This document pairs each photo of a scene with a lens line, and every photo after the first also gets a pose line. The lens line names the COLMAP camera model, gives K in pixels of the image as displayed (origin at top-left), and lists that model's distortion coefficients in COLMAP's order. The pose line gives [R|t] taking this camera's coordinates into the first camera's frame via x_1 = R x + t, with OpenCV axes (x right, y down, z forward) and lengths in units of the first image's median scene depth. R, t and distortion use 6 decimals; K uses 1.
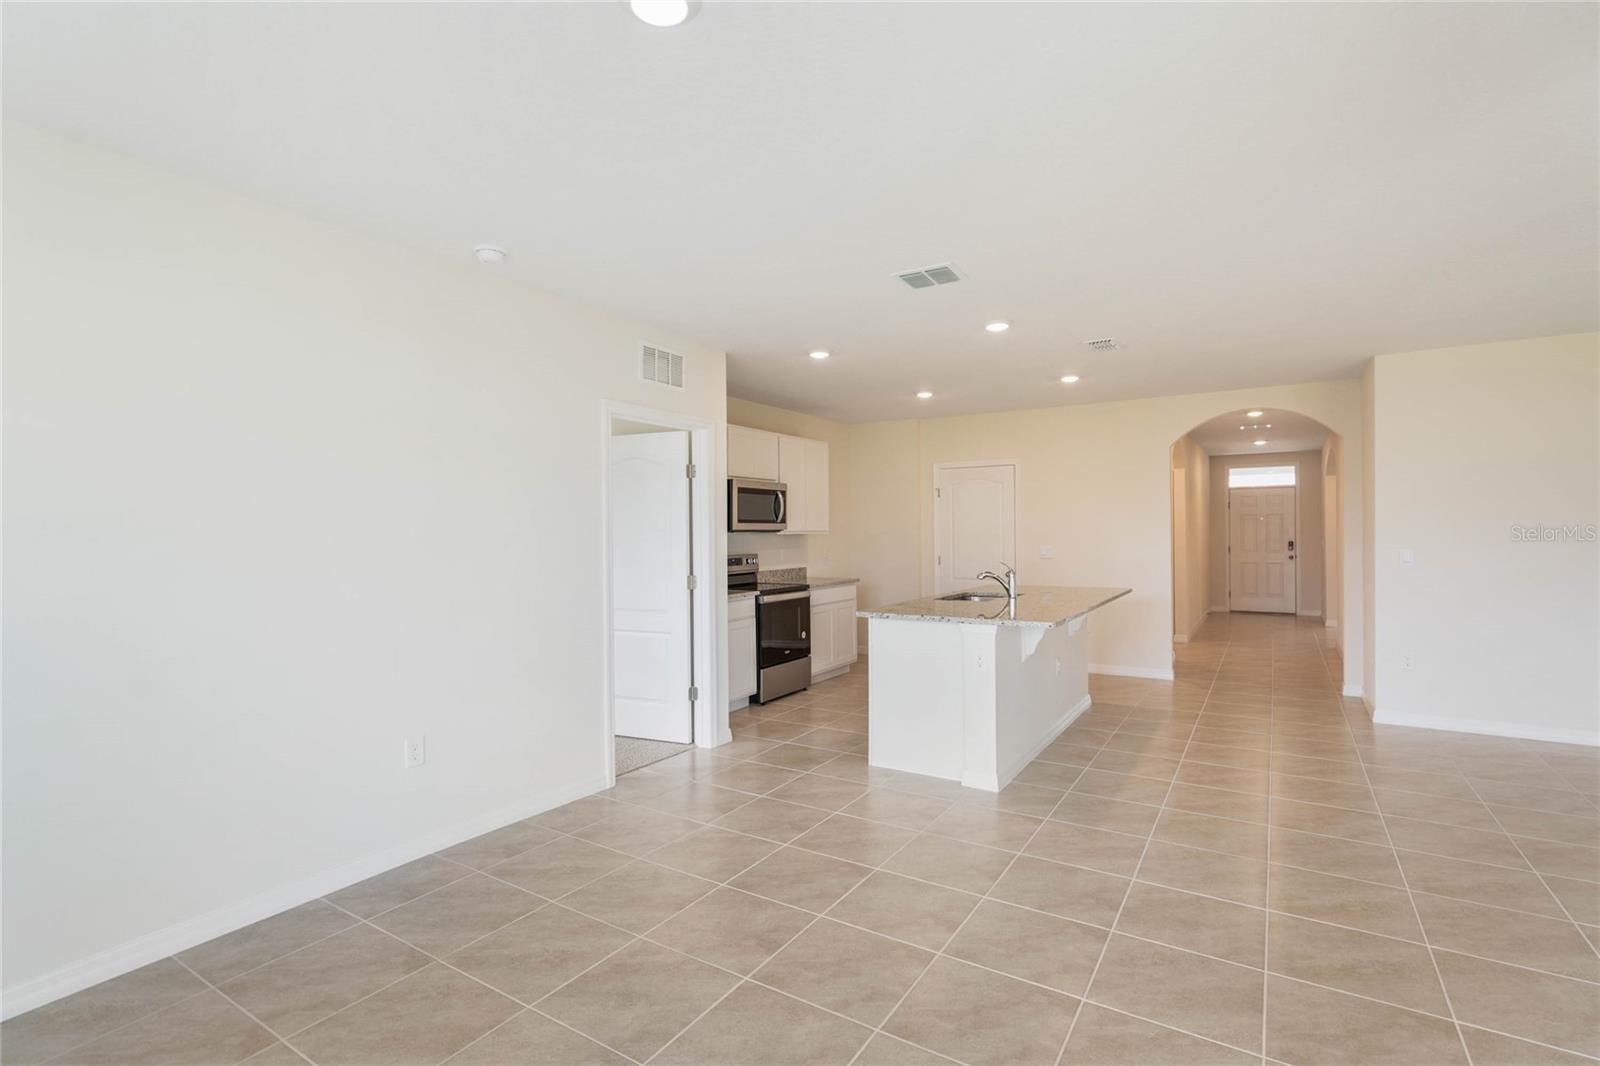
lens RADIAL K [[750.3, 0, 805.5], [0, 750.3, 531.6], [0, 0, 1]] dist [-0.001536, -0.000050]
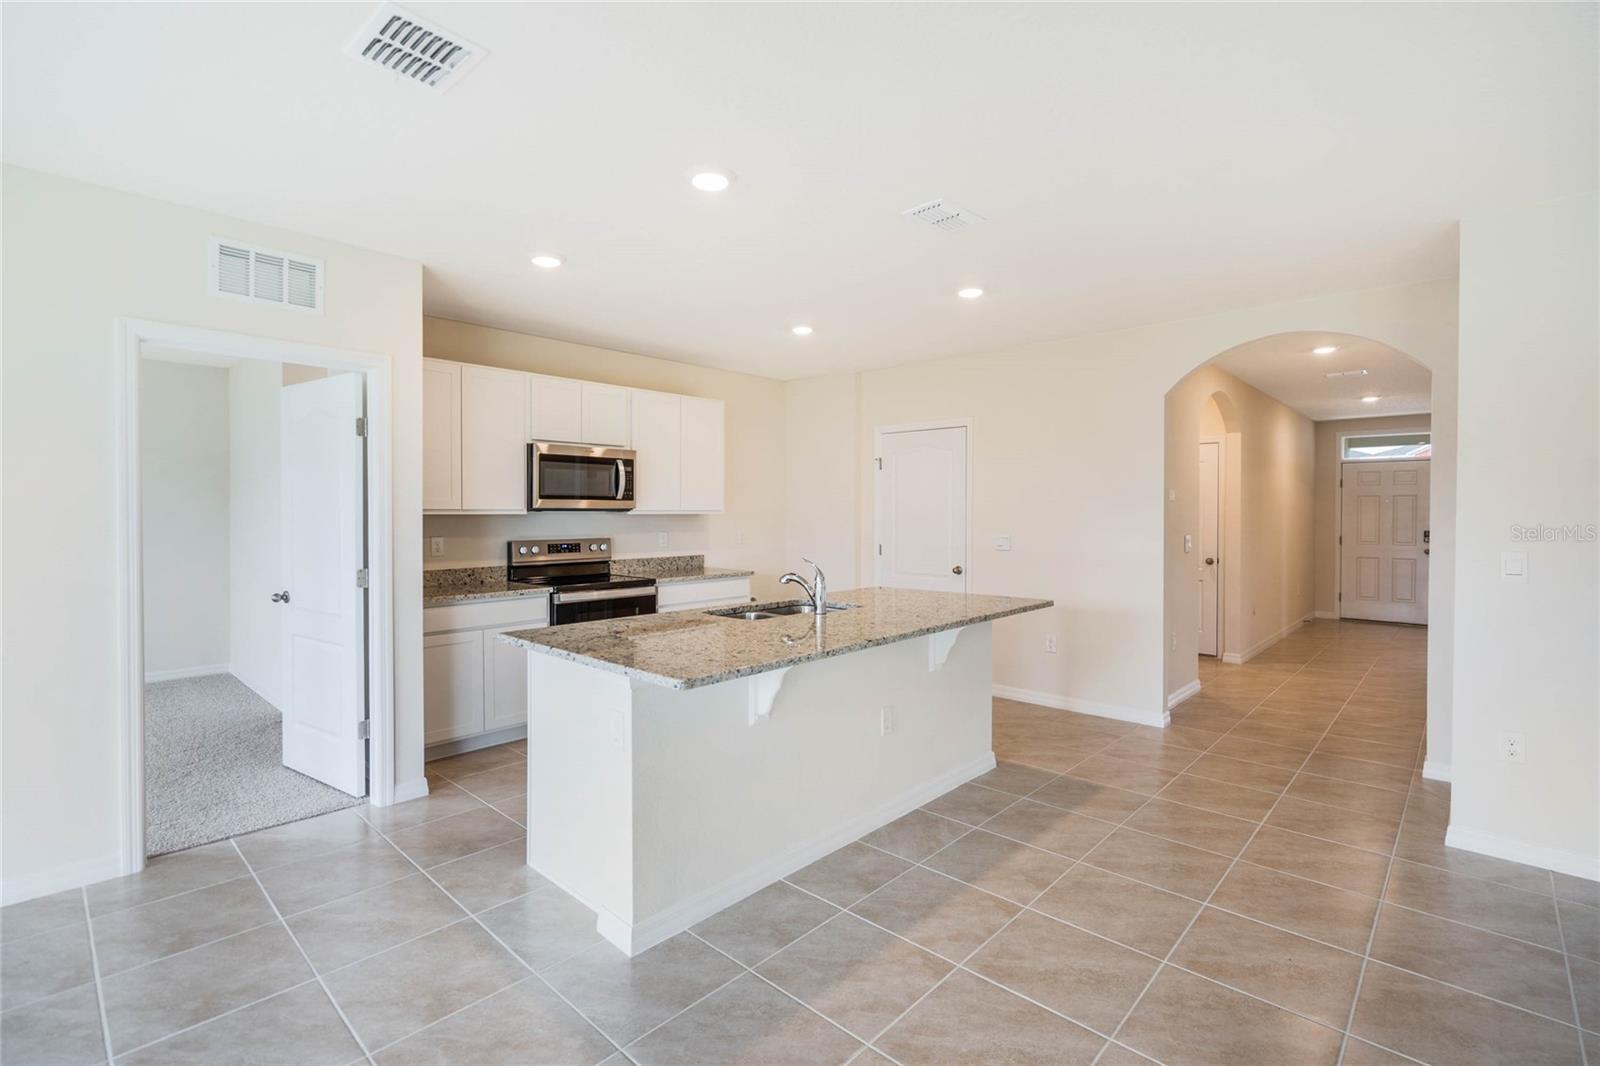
lens RADIAL K [[732.2, 0, 804.1], [0, 732.2, 516.1], [0, 0, 1]] dist [-0.002573, 0.000541]
pose [[0.982841, 0.011313, -0.184107, 0.309062], [-0.010120, 0.999921, 0.007416, -0.002166], [0.184177, -0.005425, 0.982878, 0.291487]]
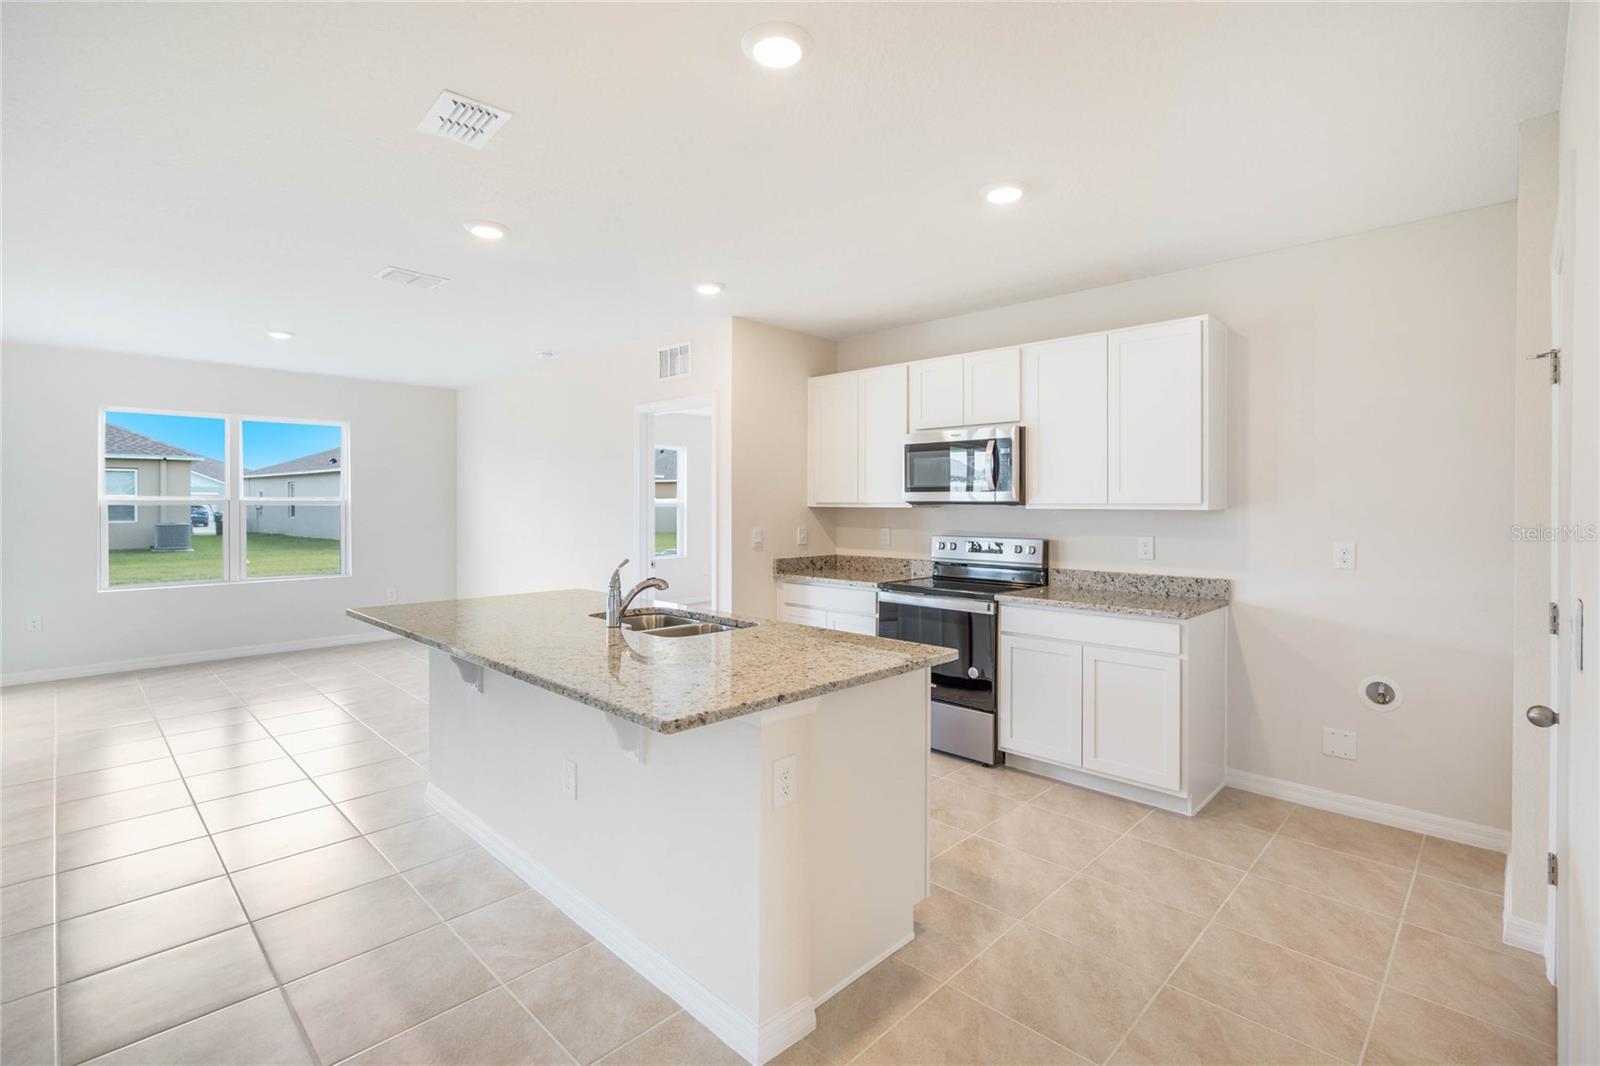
lens RADIAL K [[732.0, 0, 800.1], [0, 732.0, 516.5], [0, 0, 1]] dist [-0.014794, 0.000232]
pose [[-0.213877, 0.024921, -0.976543, 0.624807], [-0.002074, 0.999661, 0.025965, -0.005615], [0.976858, 0.007579, -0.213752, 1.013270]]
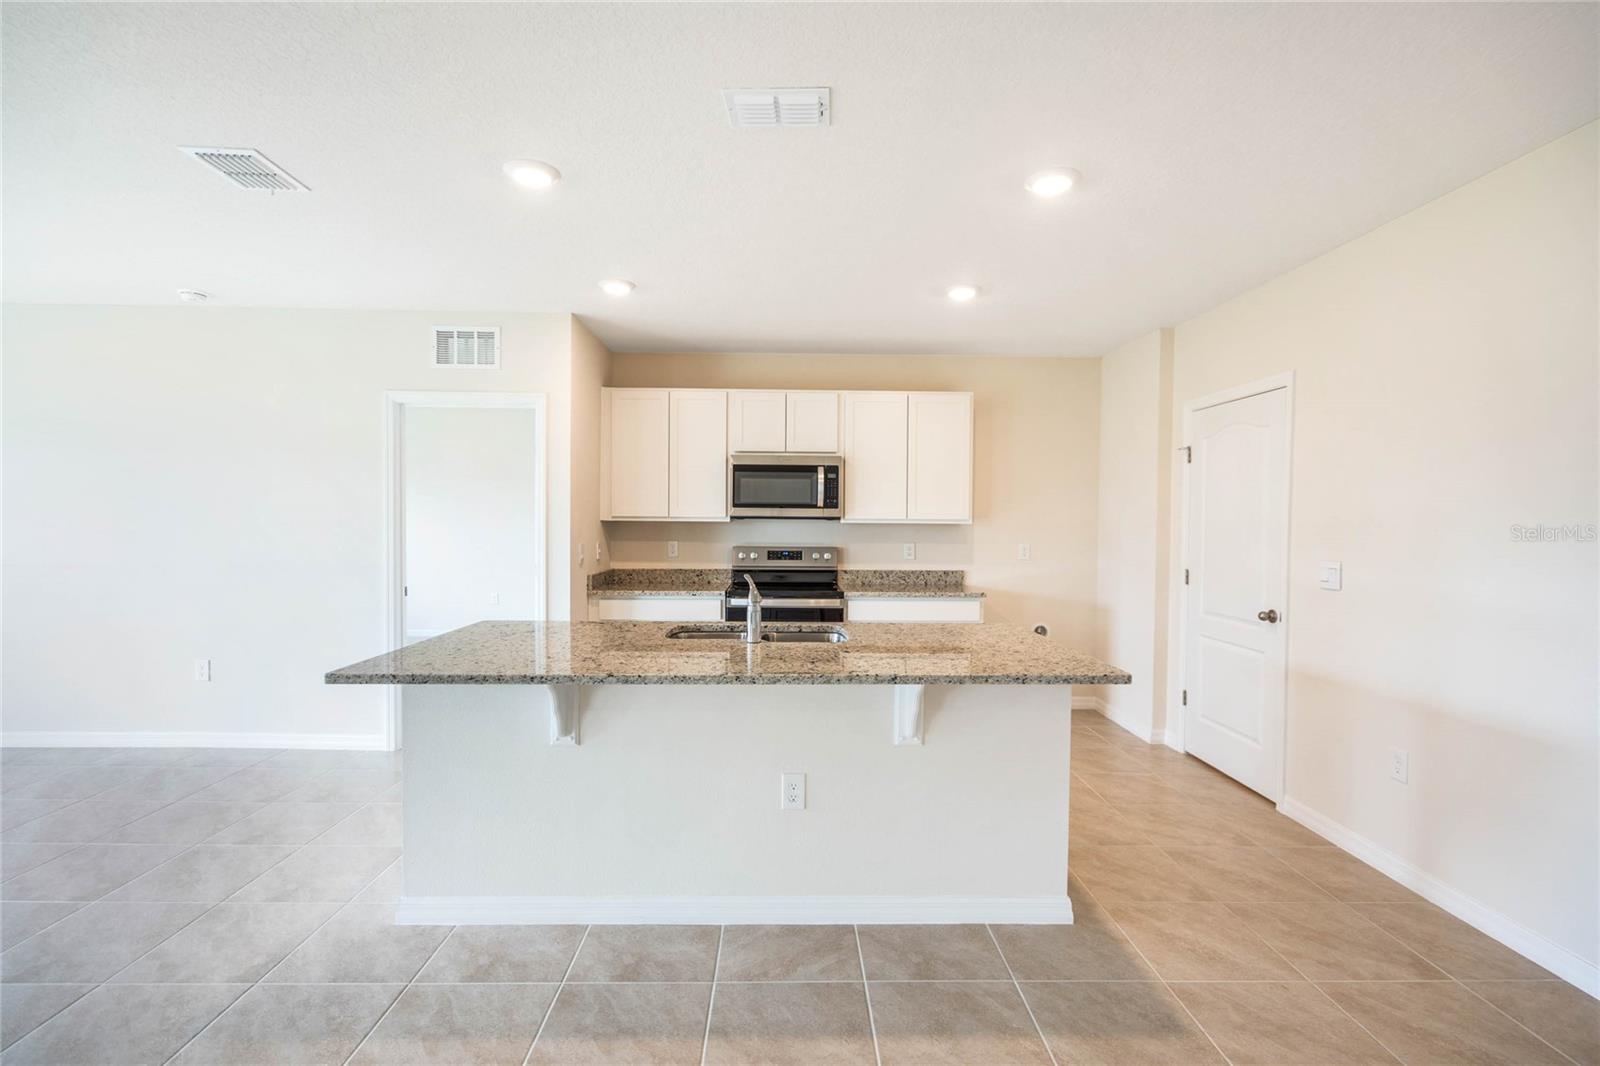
lens RADIAL K [[725.8, 0, 800.6], [0, 725.8, 535.0], [0, 0, 1]] dist [-0.003167, 0.000399]
pose [[0.548111, 0.030810, -0.835838, 0.600001], [-0.013780, 0.999518, 0.027807, -0.004419], [0.836292, -0.003724, 0.548271, 0.598263]]
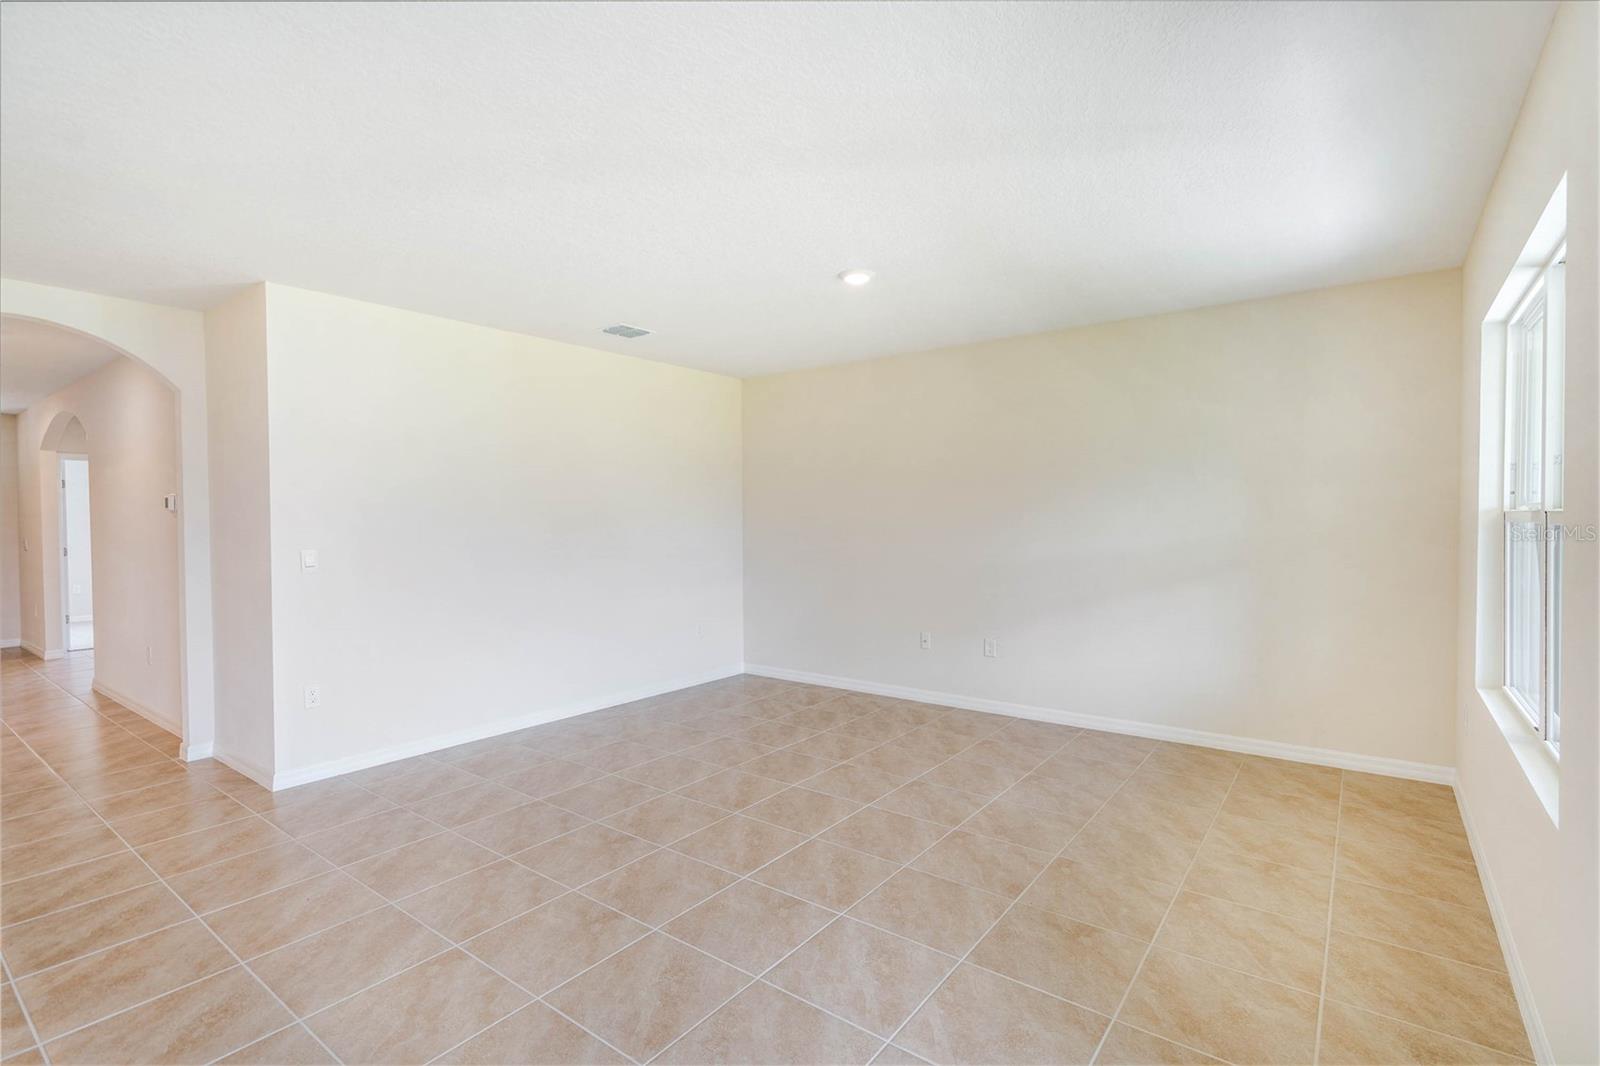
lens RADIAL K [[742.1, 0, 800.1], [0, 742.1, 540.7], [0, 0, 1]] dist [-0.001696, 0.000064]
pose [[0.083399, -0.024937, 0.996204, 0.077827], [0.006769, 0.999678, 0.024457, -0.001748], [-0.996493, 0.004704, 0.083541, 0.363536]]
